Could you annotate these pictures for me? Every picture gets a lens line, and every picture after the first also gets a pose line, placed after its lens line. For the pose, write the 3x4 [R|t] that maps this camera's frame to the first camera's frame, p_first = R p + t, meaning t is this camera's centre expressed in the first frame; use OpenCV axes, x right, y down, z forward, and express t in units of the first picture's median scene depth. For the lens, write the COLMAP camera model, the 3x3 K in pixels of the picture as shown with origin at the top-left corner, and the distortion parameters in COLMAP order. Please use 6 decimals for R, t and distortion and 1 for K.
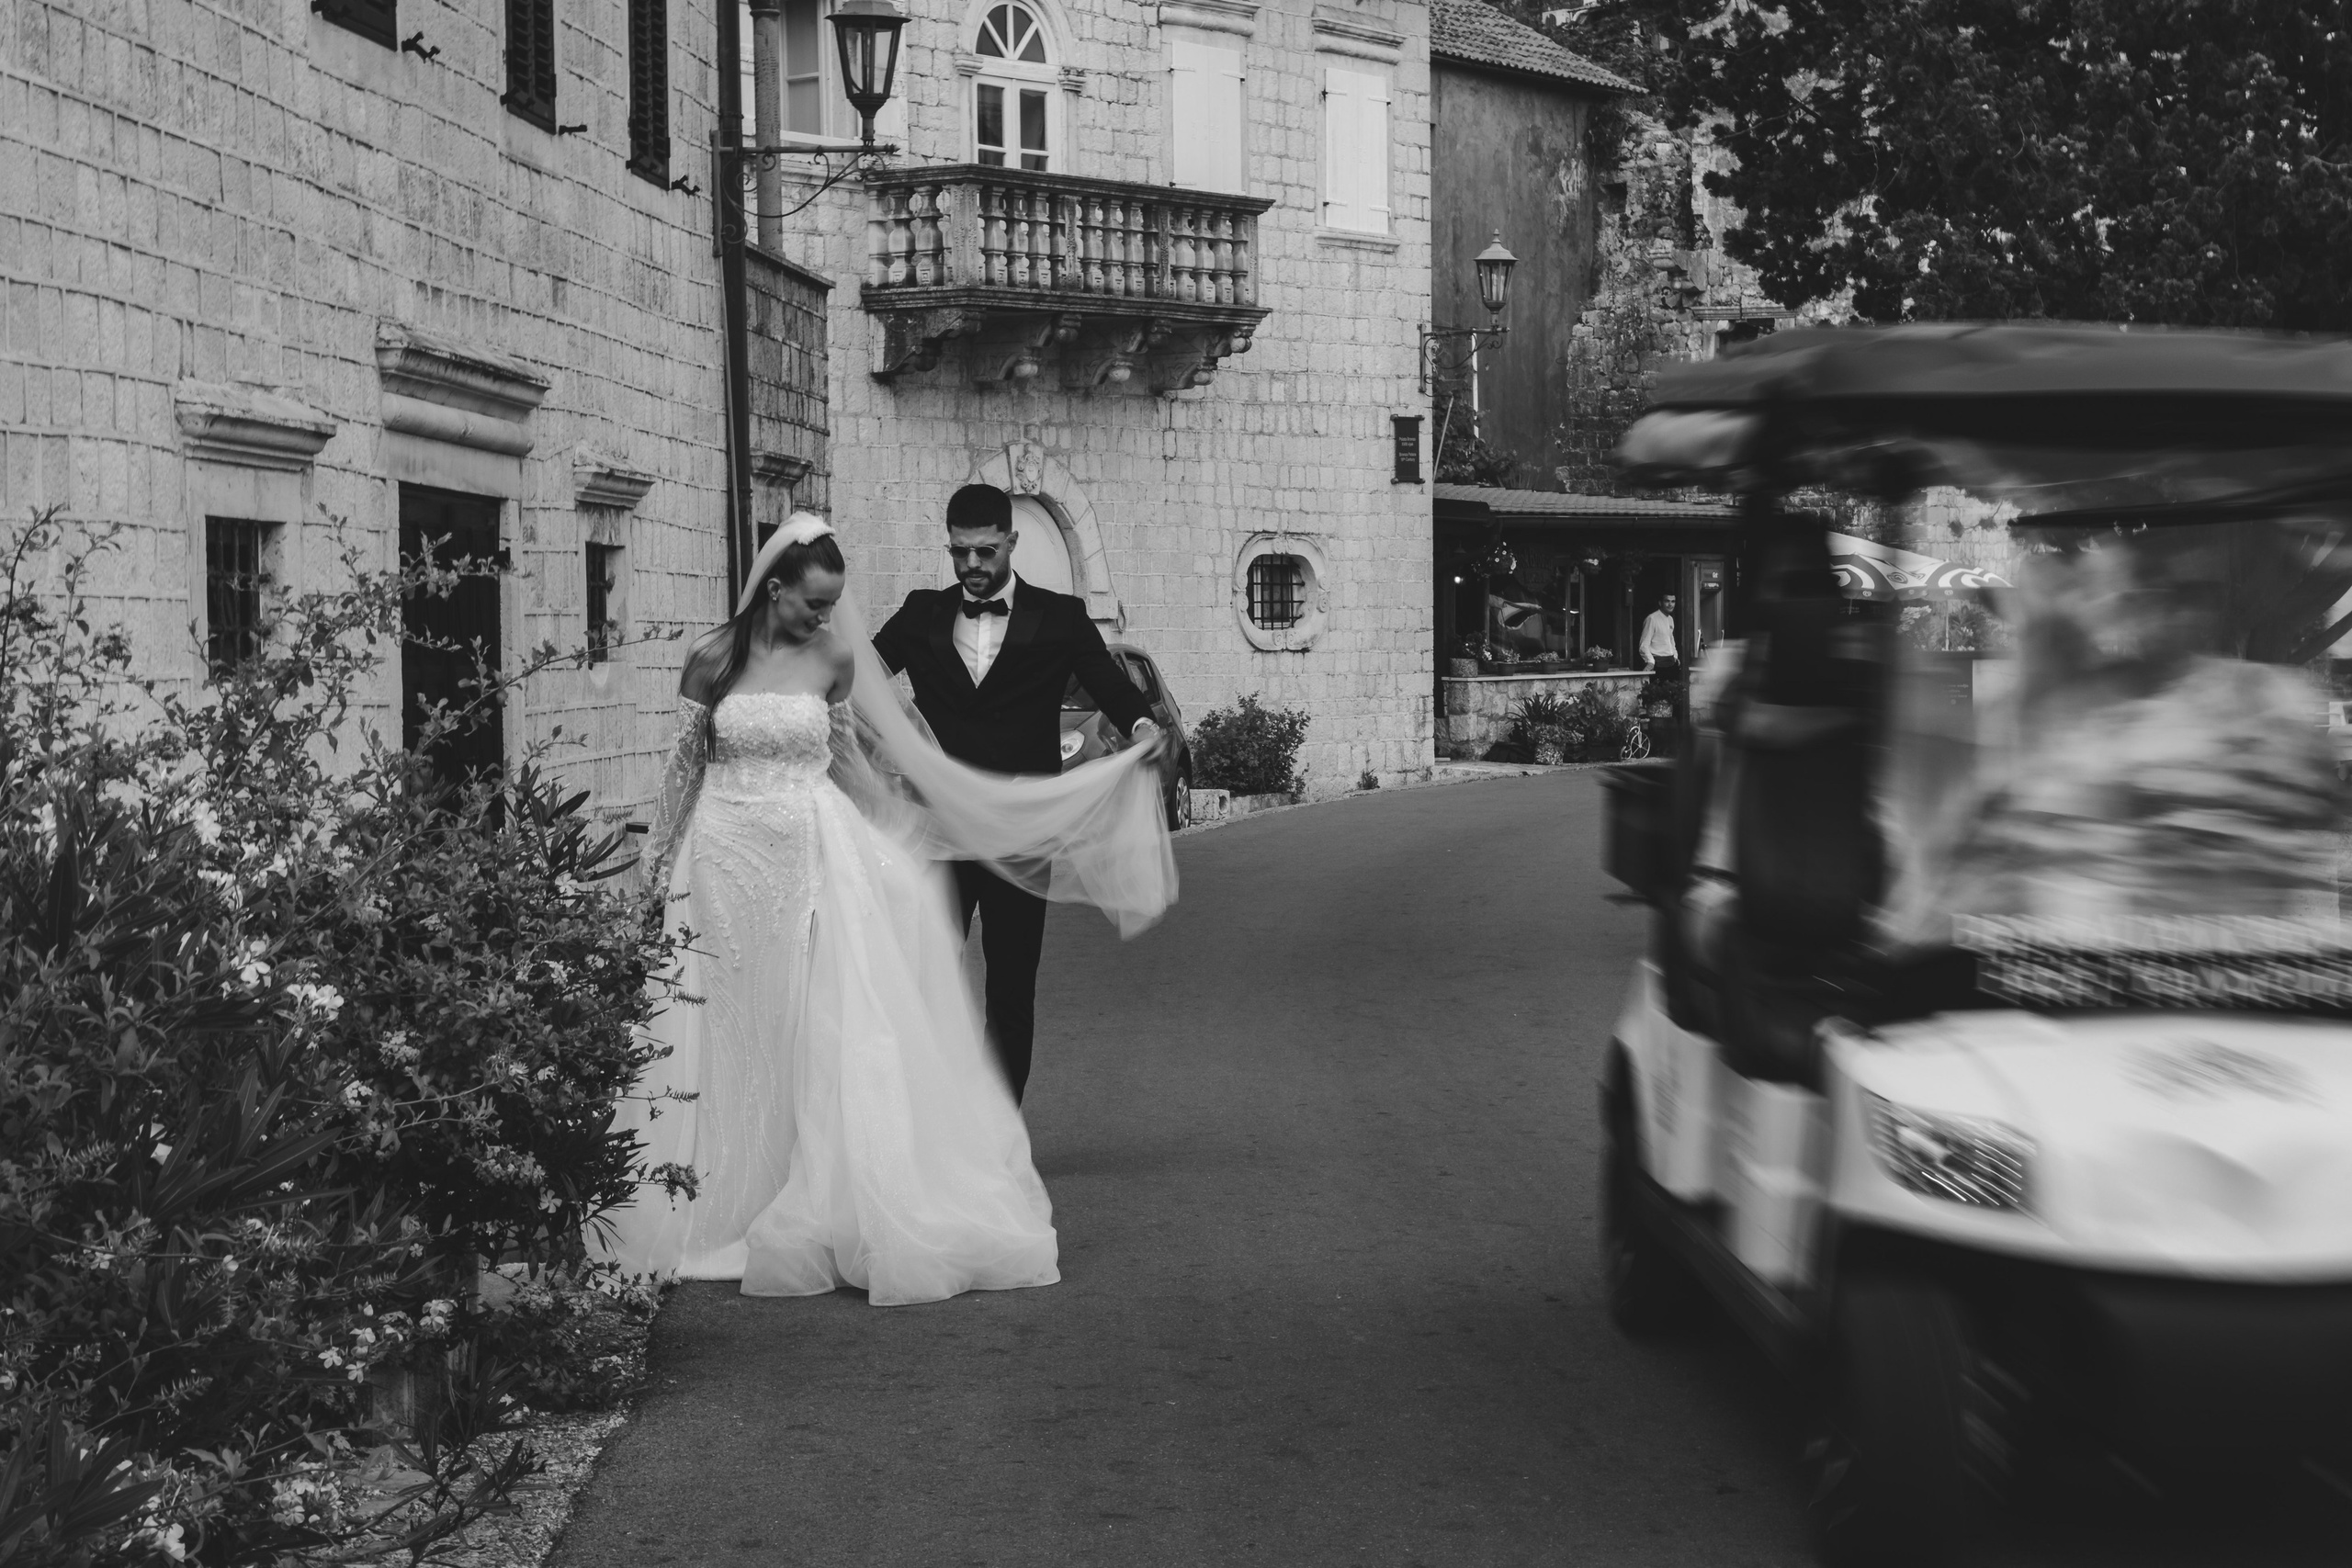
lens RADIAL K [[4674.3, 0, 1176.0], [0, 4674.3, 784.0], [0, 0, 1]] dist [0.256740, 0.370135]
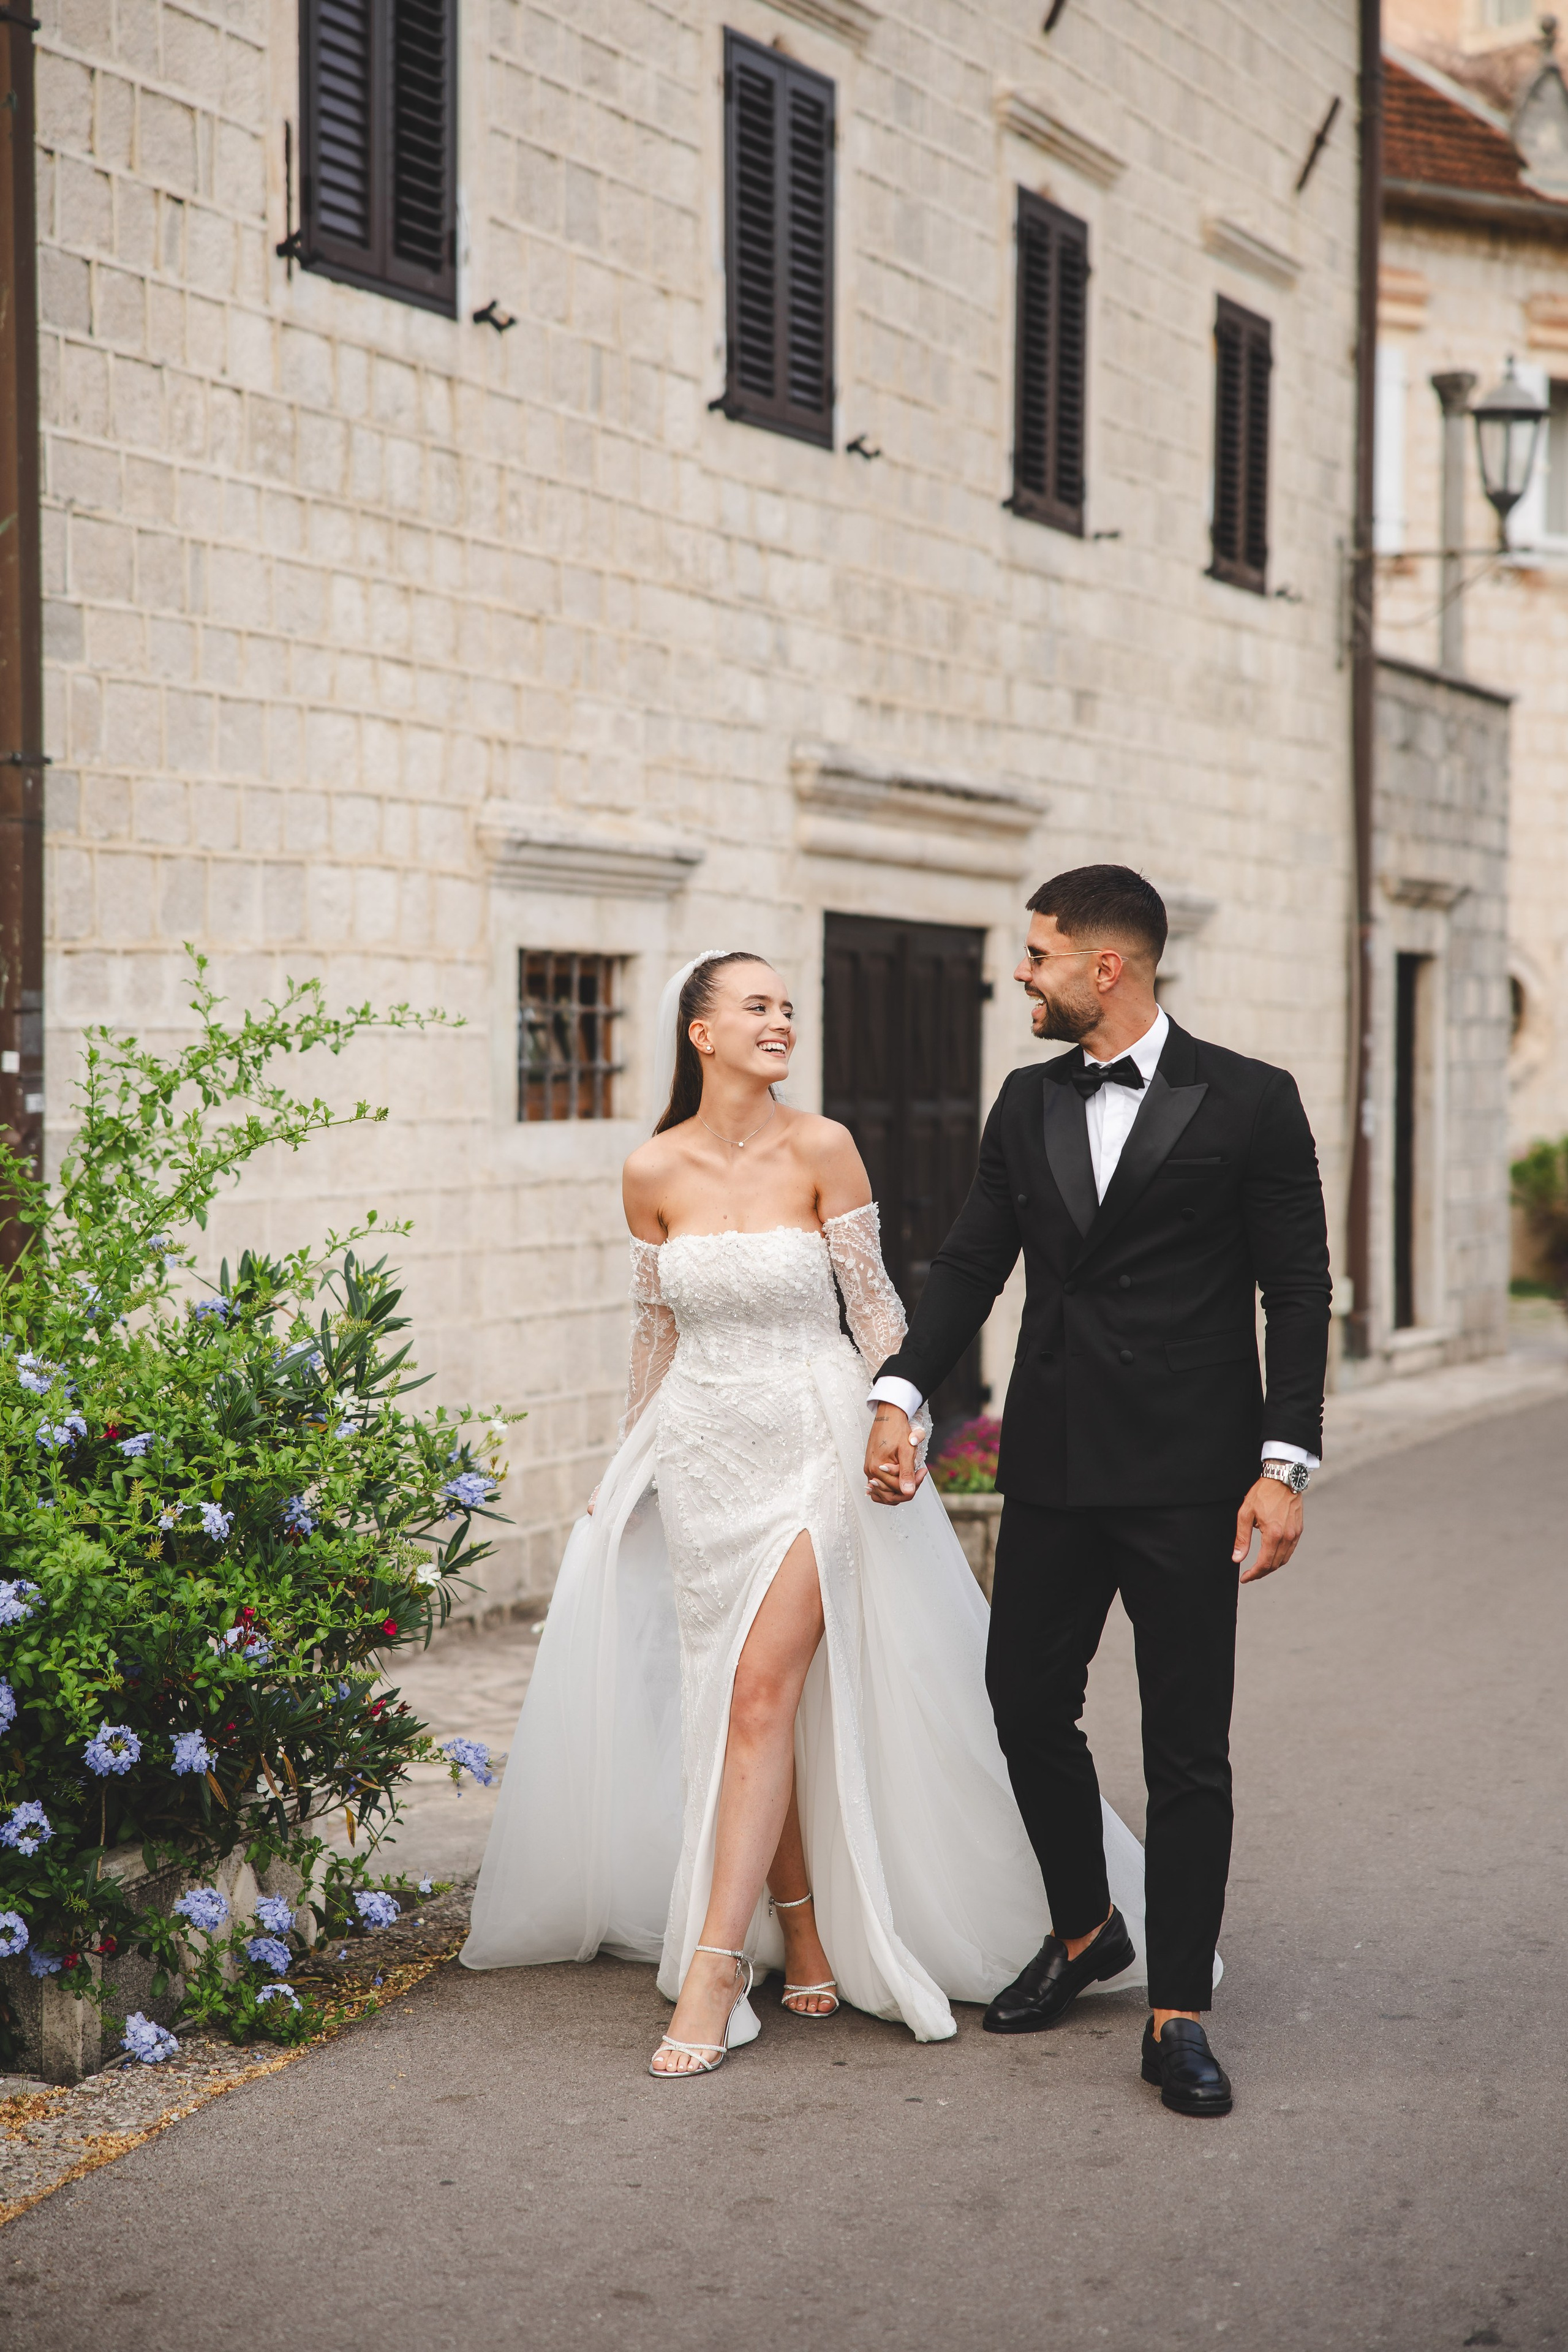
lens RADIAL K [[4674.7, 0, 784.0], [0, 4674.7, 1176.0], [0, 0, 1]] dist [0.256740, 0.370135]
pose [[0.964086, 0.026916, -0.264224, 0.089977], [-0.028278, 0.999599, -0.001354, -0.010787], [0.264082, 0.008777, 0.964460, 0.110800]]
